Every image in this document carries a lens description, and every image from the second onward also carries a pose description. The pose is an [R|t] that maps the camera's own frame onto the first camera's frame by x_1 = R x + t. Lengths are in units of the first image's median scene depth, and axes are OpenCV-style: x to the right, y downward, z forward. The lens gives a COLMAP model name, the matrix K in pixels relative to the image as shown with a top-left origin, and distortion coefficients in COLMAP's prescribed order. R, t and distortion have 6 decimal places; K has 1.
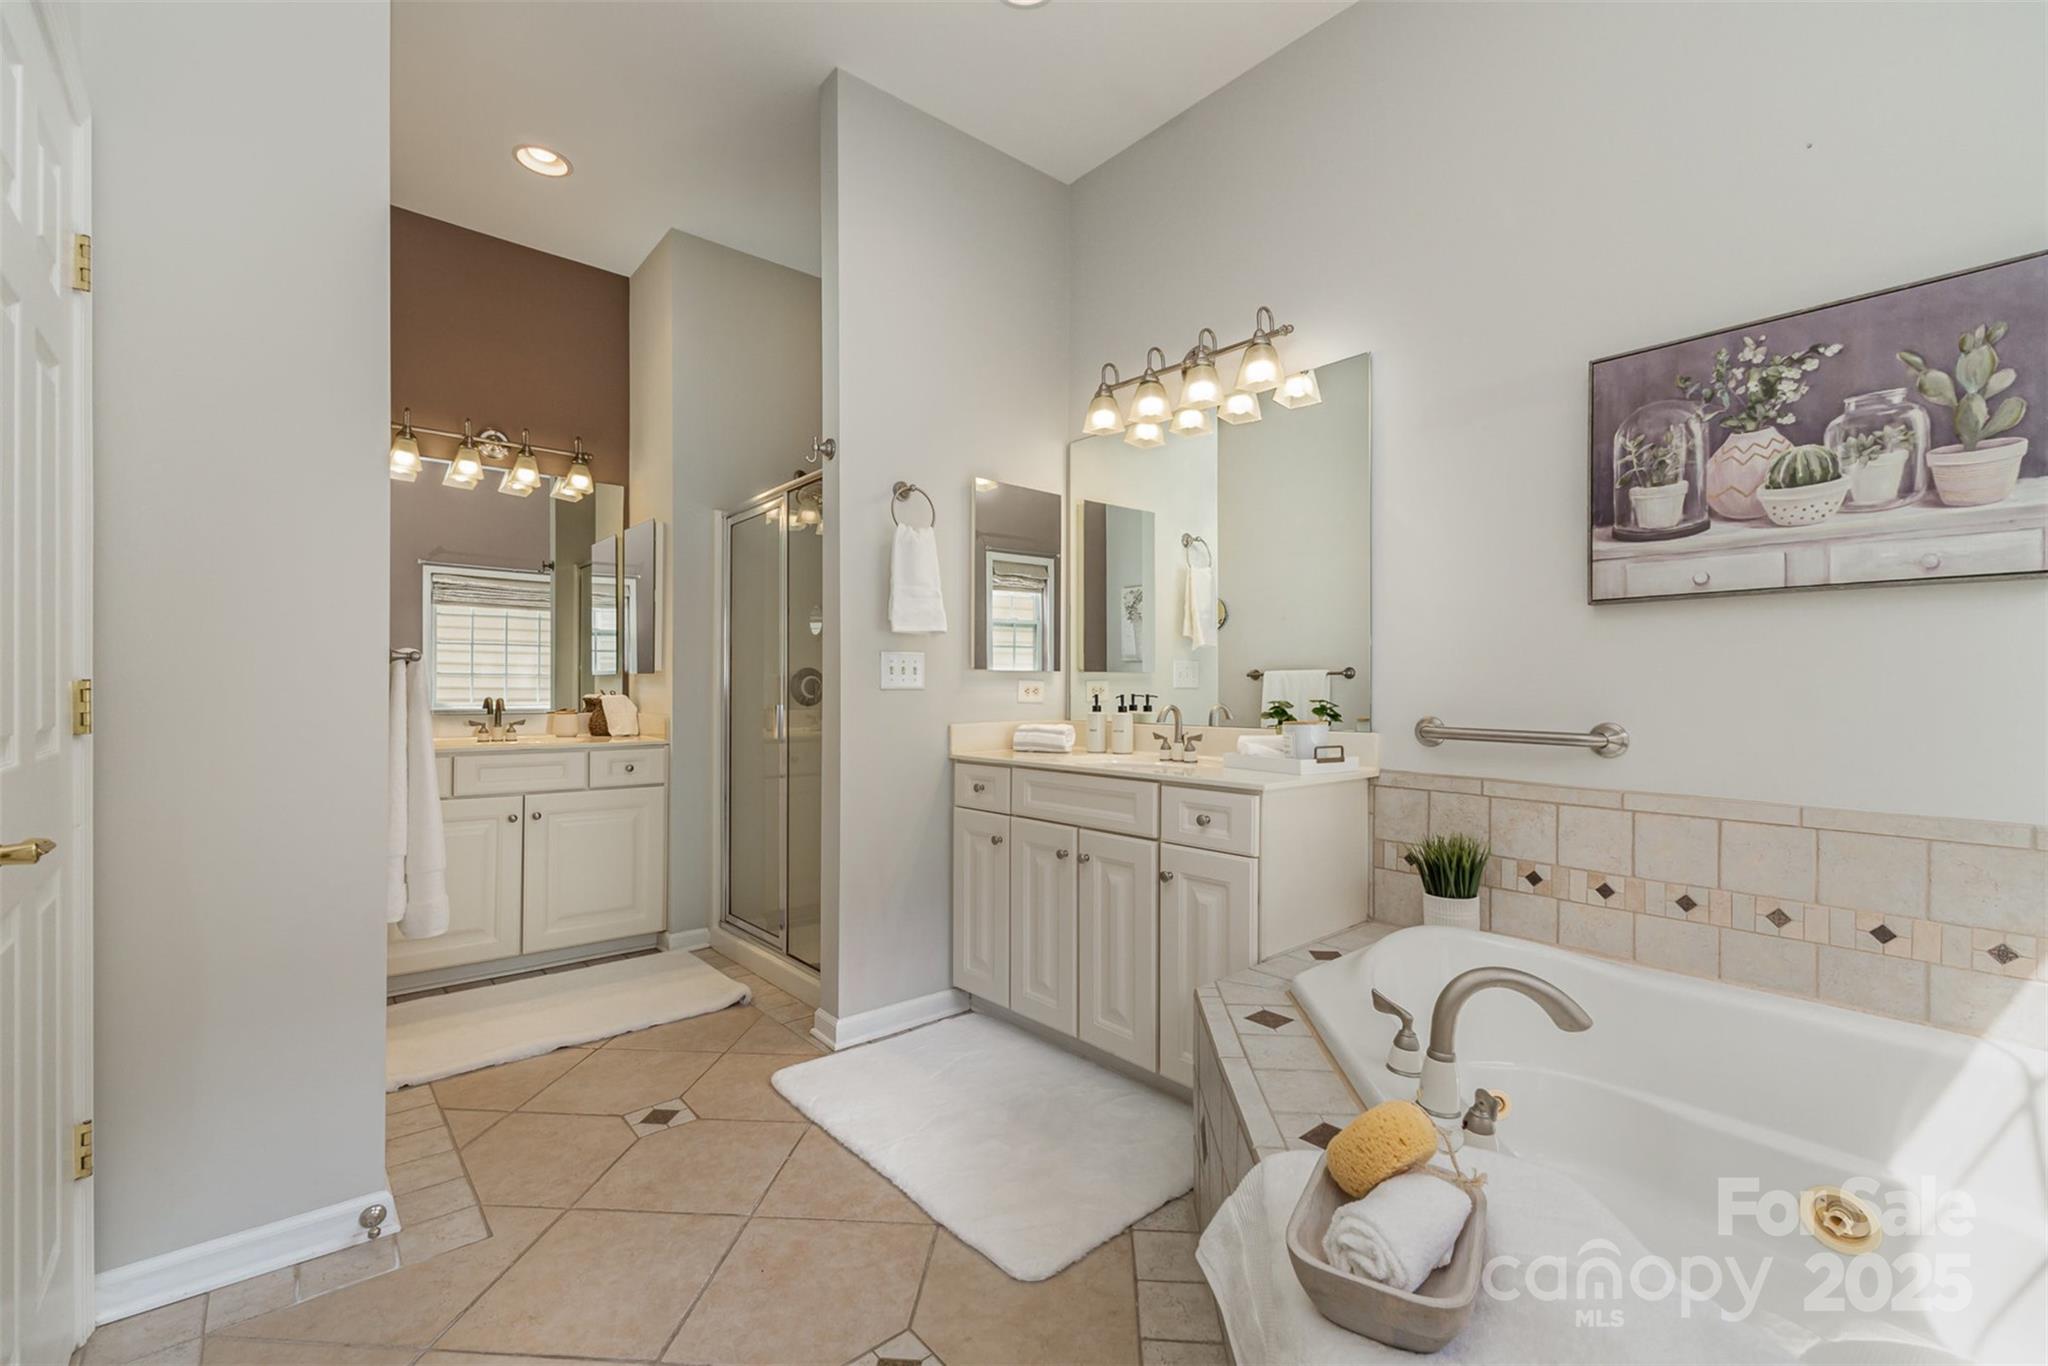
lens RADIAL K [[842.3, 0, 1036.4], [0, 842.3, 683.5], [0, 0, 1]] dist [-0.003881, -0.000099]
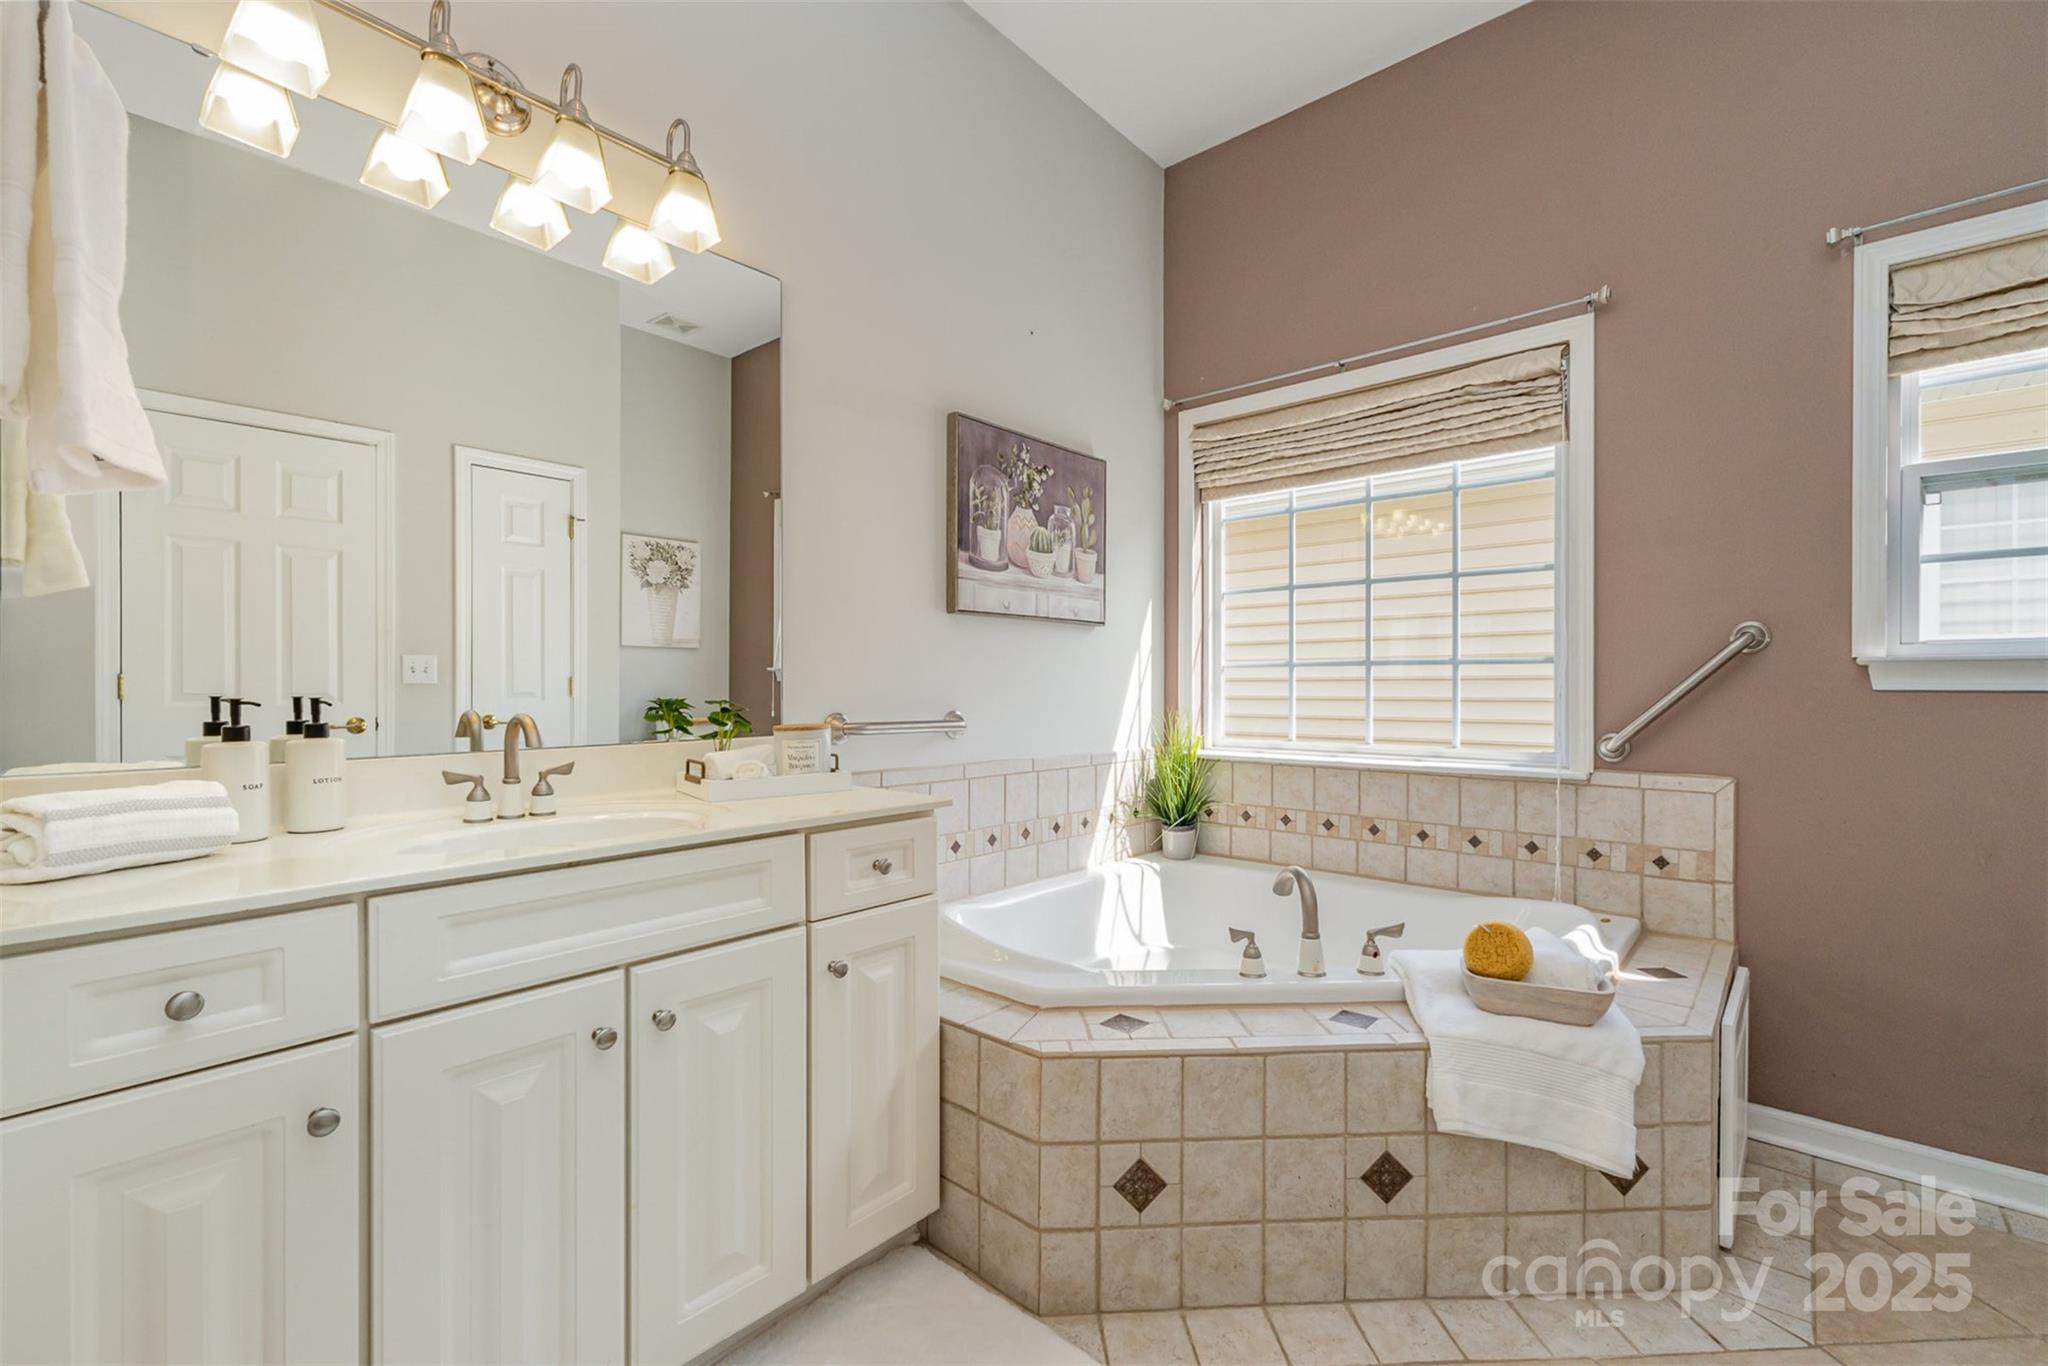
lens RADIAL K [[842.3, 0, 1037.7], [0, 842.3, 690.9], [0, 0, 1]] dist [-0.003881, -0.000099]
pose [[-0.102082, -0.007640, 0.994747, -0.624799], [-0.001414, 0.999971, 0.007535, 0.009712], [-0.994775, -0.000637, -0.102090, 1.123383]]
